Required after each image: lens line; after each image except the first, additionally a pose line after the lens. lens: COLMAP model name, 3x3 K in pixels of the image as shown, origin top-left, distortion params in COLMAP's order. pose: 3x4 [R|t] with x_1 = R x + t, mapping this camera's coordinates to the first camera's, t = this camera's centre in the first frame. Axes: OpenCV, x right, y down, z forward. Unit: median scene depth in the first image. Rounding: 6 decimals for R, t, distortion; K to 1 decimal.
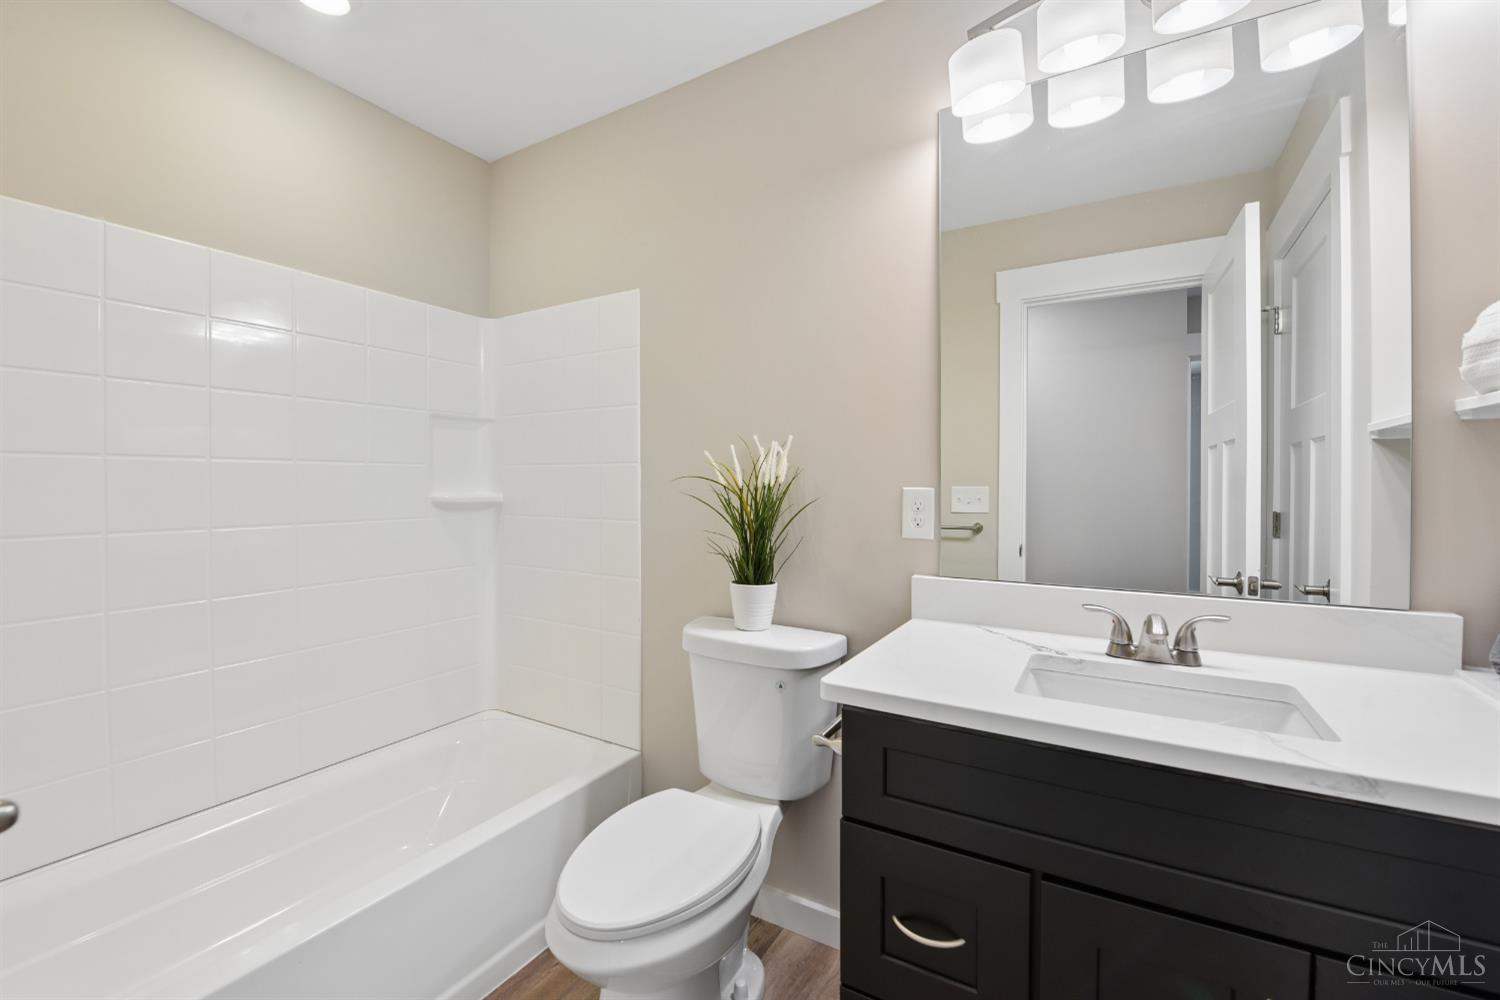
lens RADIAL K [[618.8, 0, 760.3], [0, 618.8, 491.4], [0, 0, 1]] dist [-0.014573, -0.001268]
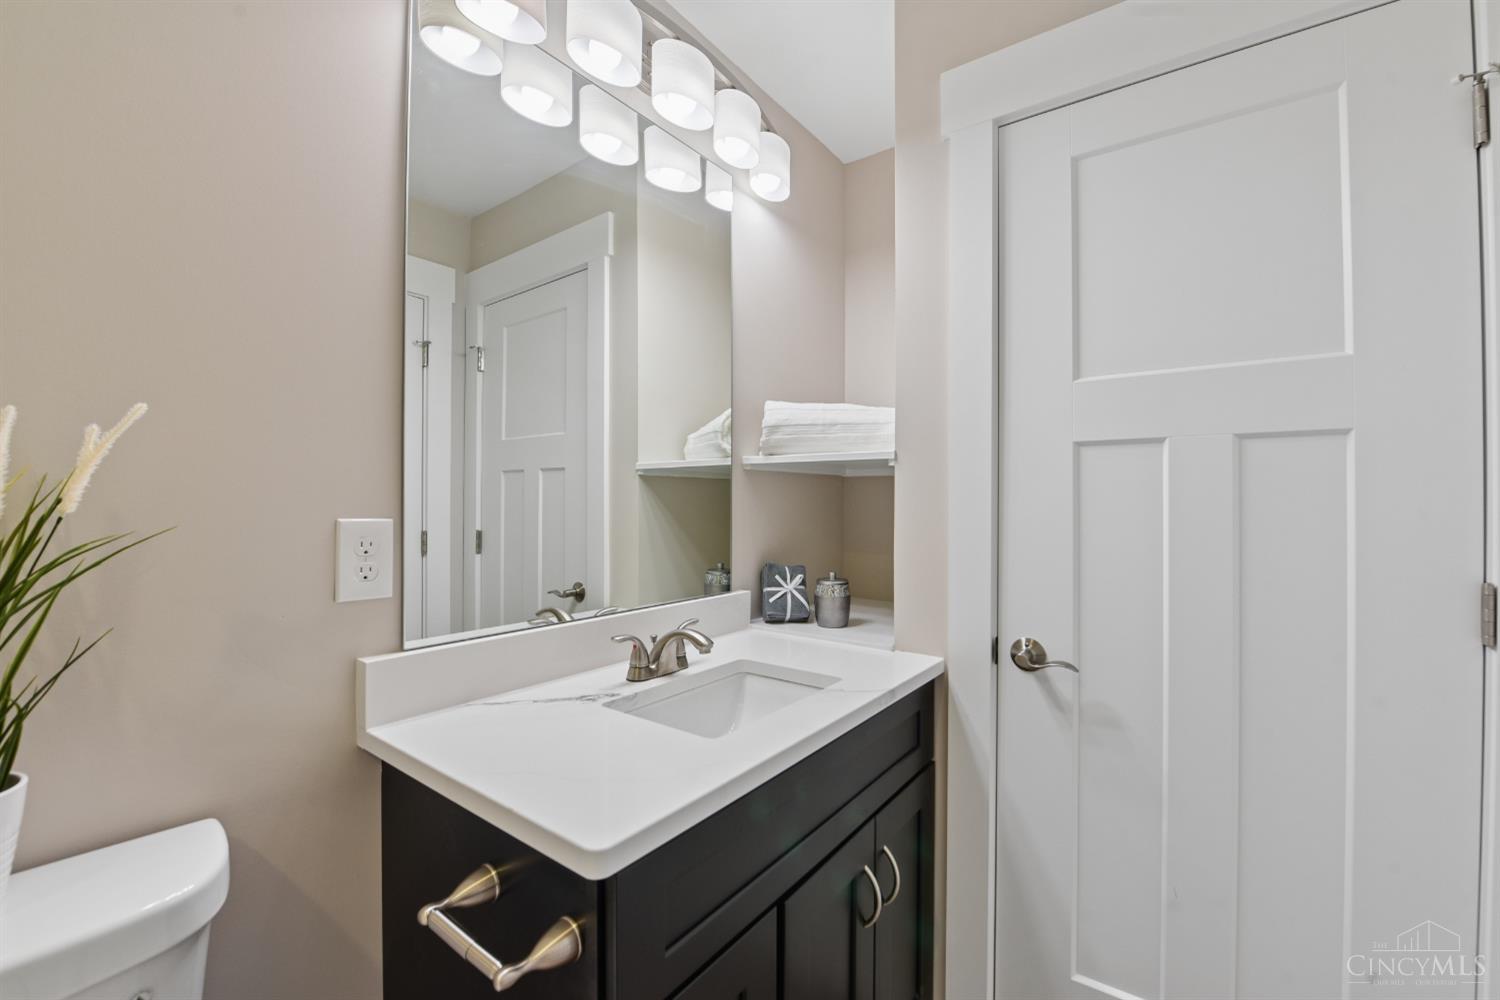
lens RADIAL K [[618.8, 0, 759.7], [0, 618.8, 502.1], [0, 0, 1]] dist [-0.014573, -0.001268]
pose [[0.100386, 0.000759, 0.994948, -0.355702], [0.006916, 0.999975, -0.001461, -0.020695], [-0.994925, 0.007028, 0.100378, 0.583970]]
